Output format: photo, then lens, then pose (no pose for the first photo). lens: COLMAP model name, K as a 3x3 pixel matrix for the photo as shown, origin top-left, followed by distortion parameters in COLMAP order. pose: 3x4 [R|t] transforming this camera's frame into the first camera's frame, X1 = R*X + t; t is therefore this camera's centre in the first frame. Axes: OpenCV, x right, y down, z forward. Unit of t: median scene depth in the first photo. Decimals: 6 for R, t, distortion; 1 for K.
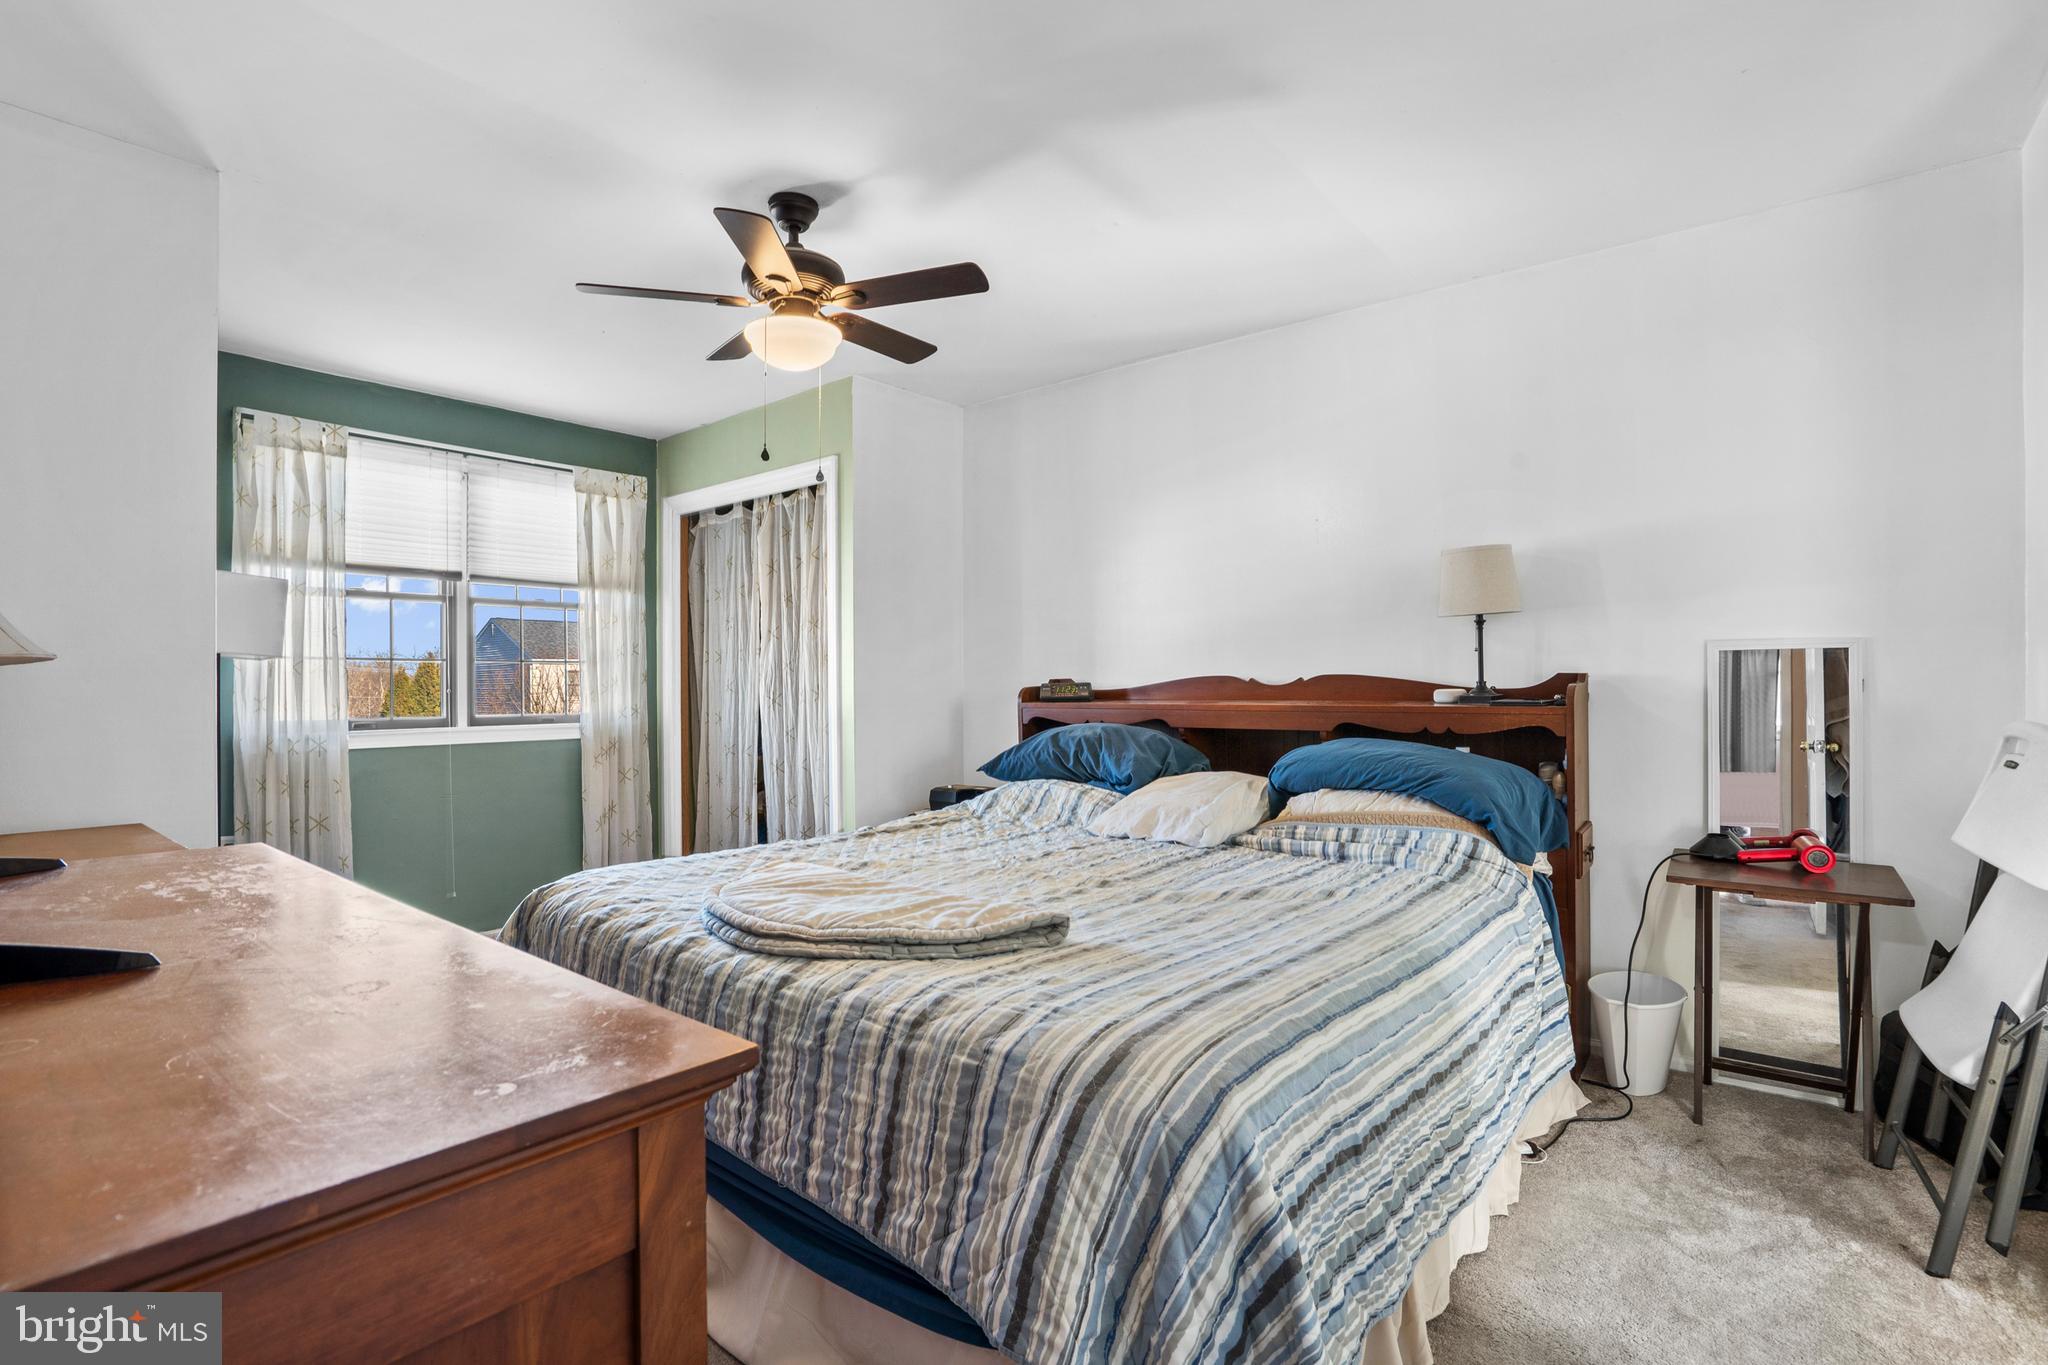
lens RADIAL K [[972.5, 0, 1010.5], [0, 972.5, 686.6], [0, 0, 1]] dist [-0.032569, 0.018161]
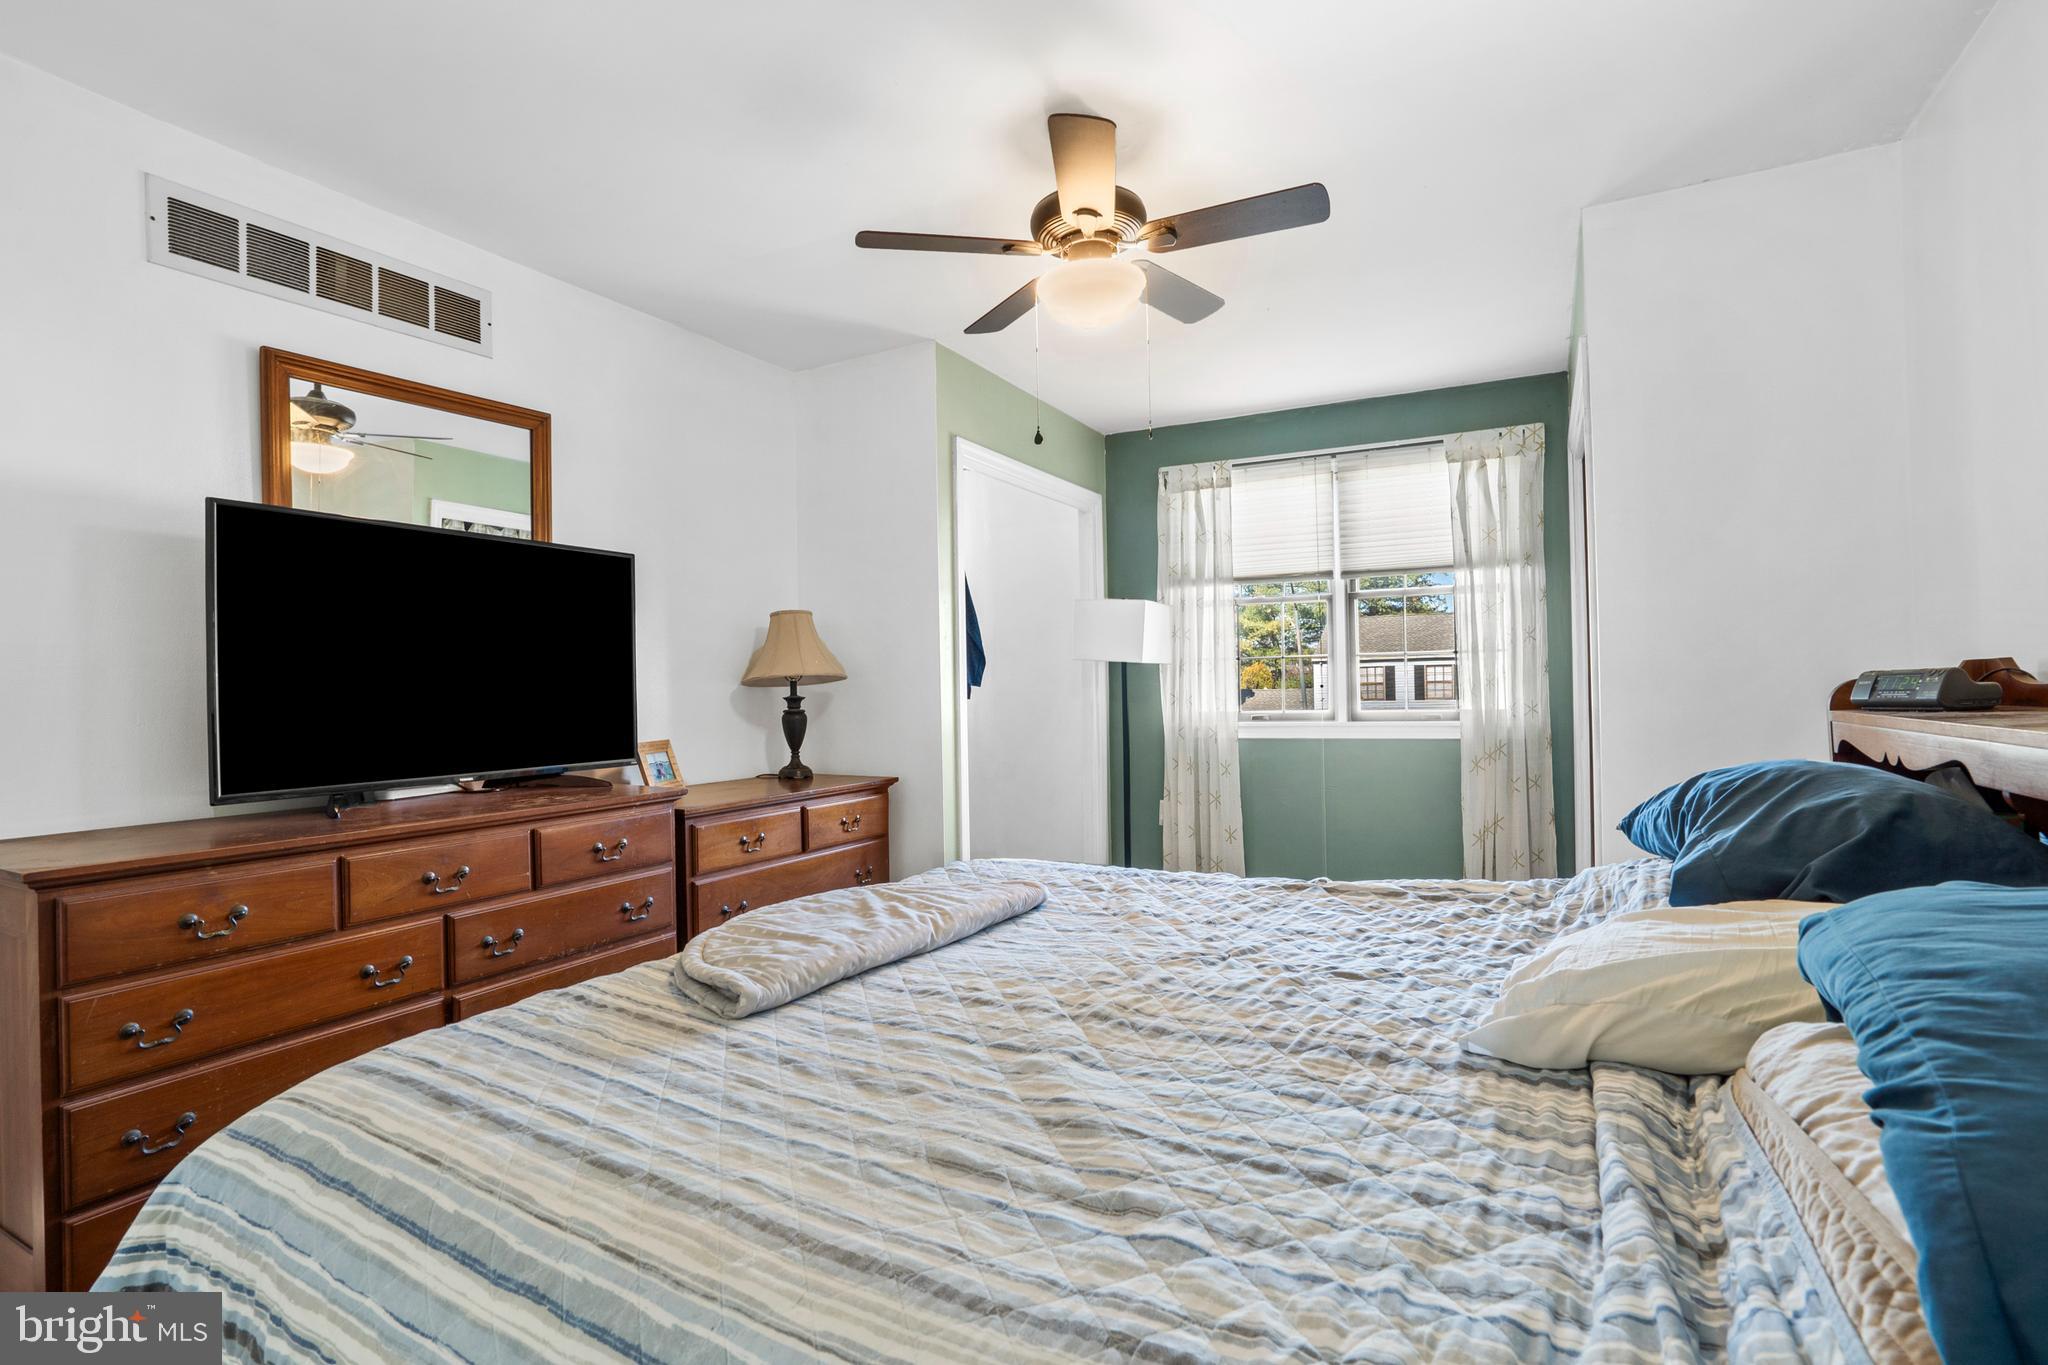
lens RADIAL K [[972.5, 0, 1015.0], [0, 972.5, 683.6], [0, 0, 1]] dist [-0.032569, 0.018161]
pose [[0.212781, -0.001590, -0.977099, 0.372799], [0.011916, 0.999929, 0.000968, -0.003152], [0.977027, -0.011849, 0.212785, 0.453932]]
